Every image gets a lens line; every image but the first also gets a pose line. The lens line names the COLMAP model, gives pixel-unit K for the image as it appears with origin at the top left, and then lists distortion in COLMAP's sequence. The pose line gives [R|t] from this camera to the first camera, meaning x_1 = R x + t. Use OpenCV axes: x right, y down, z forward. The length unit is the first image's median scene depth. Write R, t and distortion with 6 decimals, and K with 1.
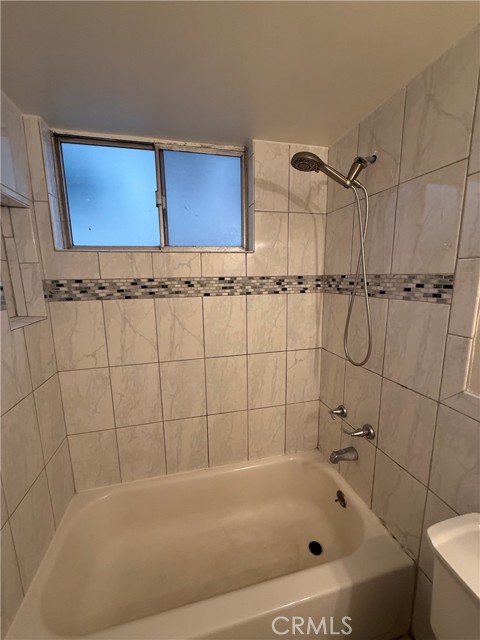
lens RADIAL K [[254.6, 0, 239.3], [0, 254.6, 319.0], [0, 0, 1]] dist [0.000647, 0.000243]
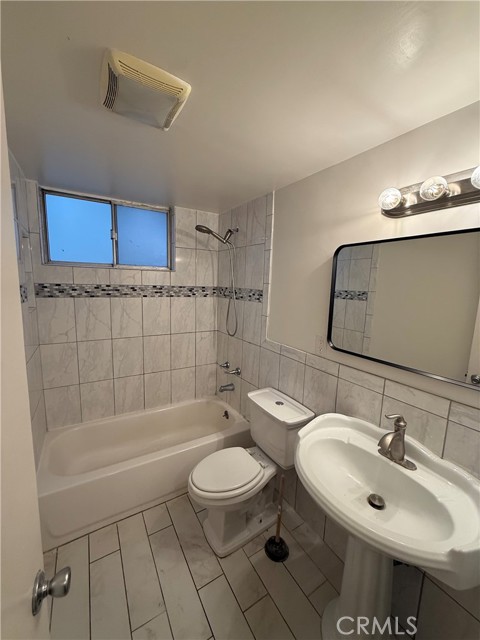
lens RADIAL K [[254.6, 0, 239.3], [0, 254.6, 319.0], [0, 0, 1]] dist [0.000647, 0.000243]
pose [[0.952055, 0.001287, 0.305923, -0.052903], [0.004946, 0.999796, -0.019599, 0.084286], [-0.305886, 0.020172, 0.951854, -0.718325]]
